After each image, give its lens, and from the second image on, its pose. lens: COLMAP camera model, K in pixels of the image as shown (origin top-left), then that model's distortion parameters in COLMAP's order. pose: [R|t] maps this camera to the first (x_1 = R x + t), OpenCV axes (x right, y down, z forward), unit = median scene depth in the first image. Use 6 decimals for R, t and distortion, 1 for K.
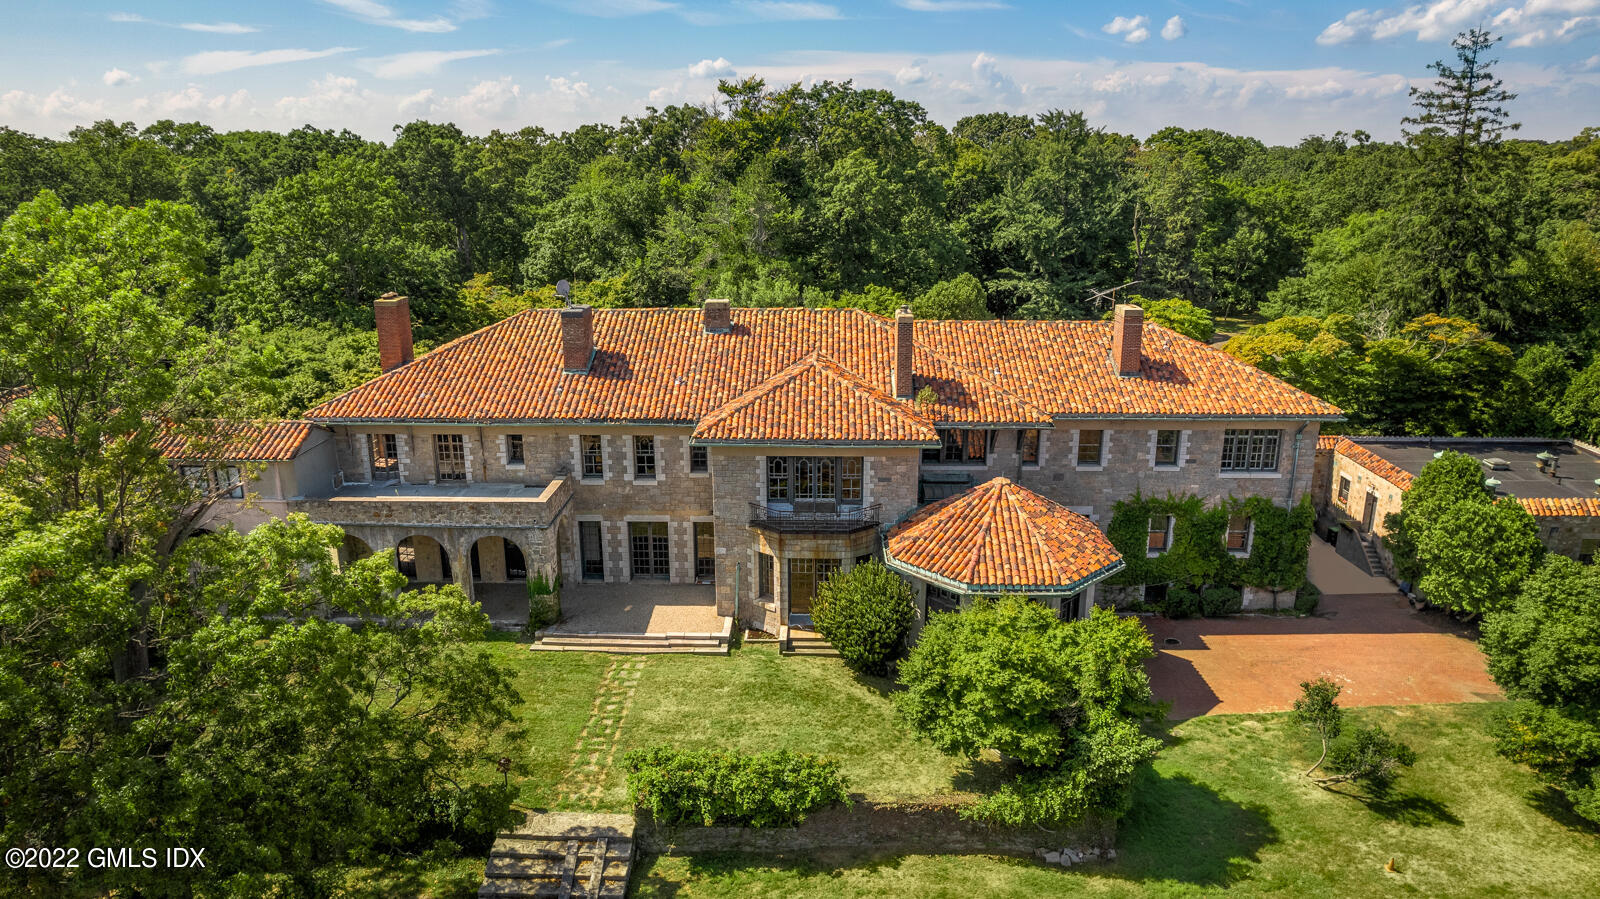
lens RADIAL K [[1057.4, 0, 801.1], [0, 1057.4, 451.0], [0, 0, 1]] dist [-0.037018, 0.002509]
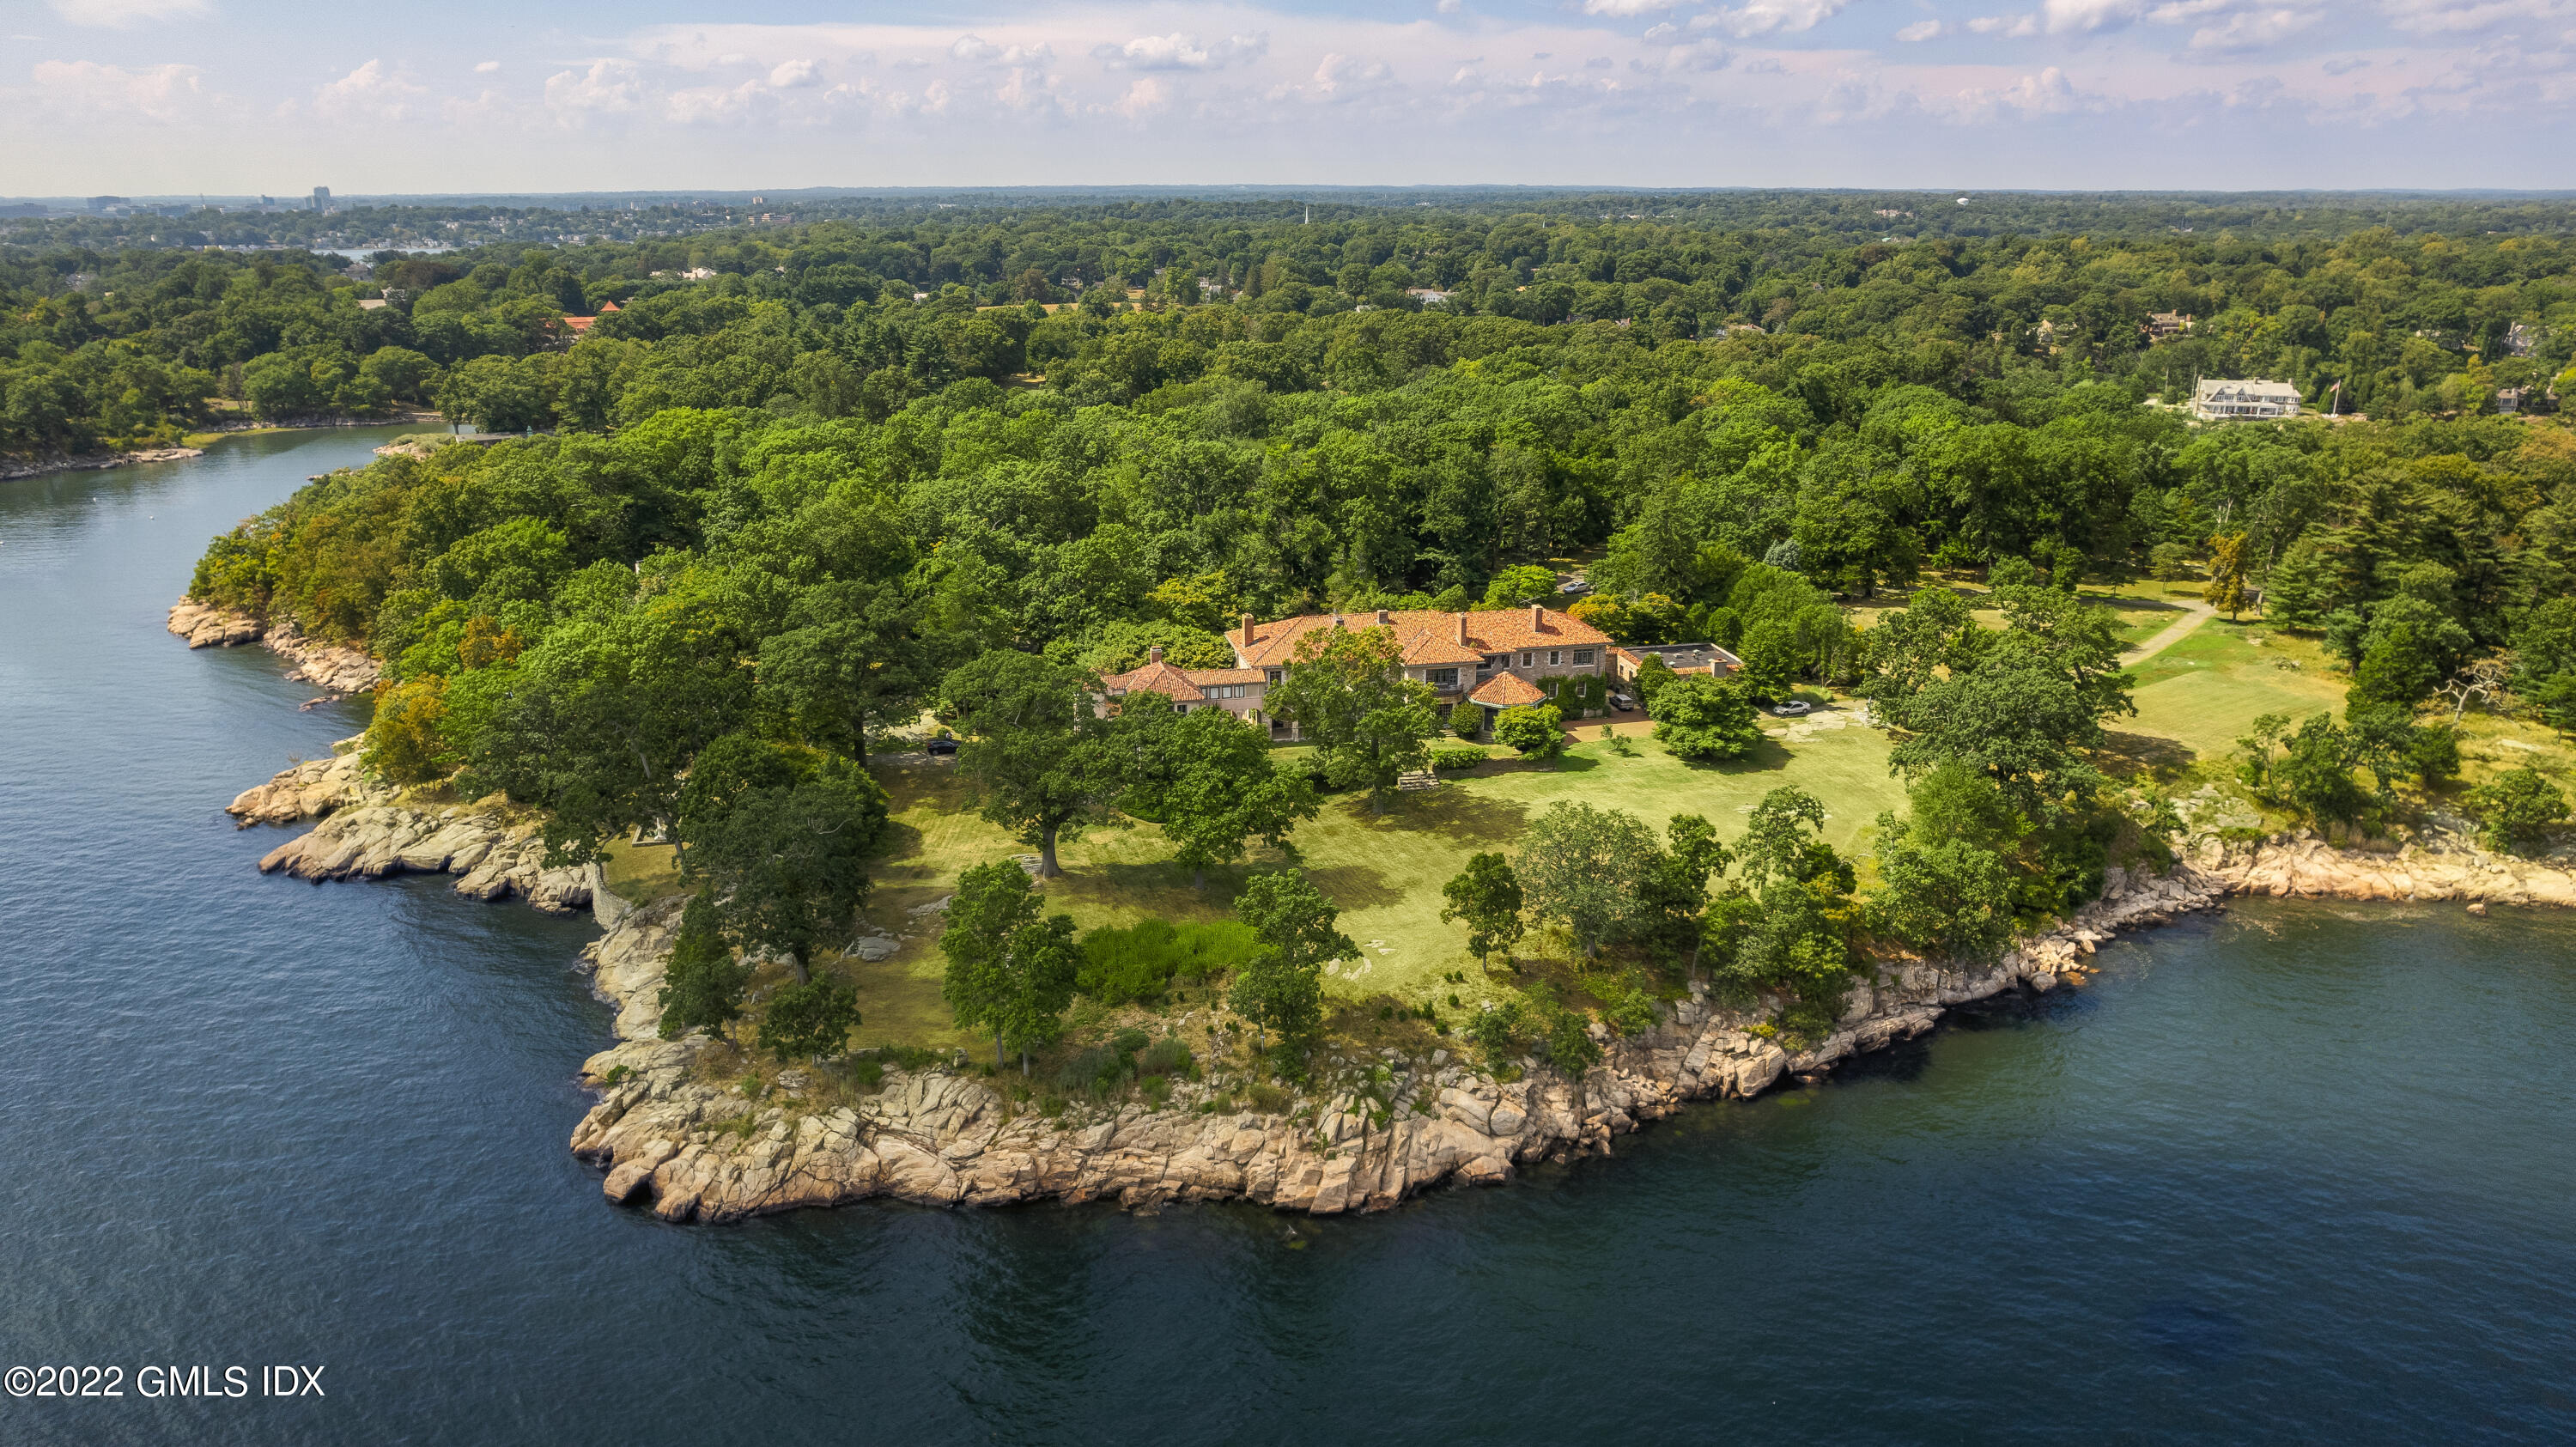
lens RADIAL K [[1702.5, 0, 1287.5], [0, 1702.5, 722.4], [0, 0, 1]] dist [-0.037018, 0.002509]
pose [[0.971056, -0.072629, 0.227542, -1.324212], [0.066586, 0.997197, 0.034133, -0.032305], [-0.229383, -0.017994, 0.973170, -3.099446]]
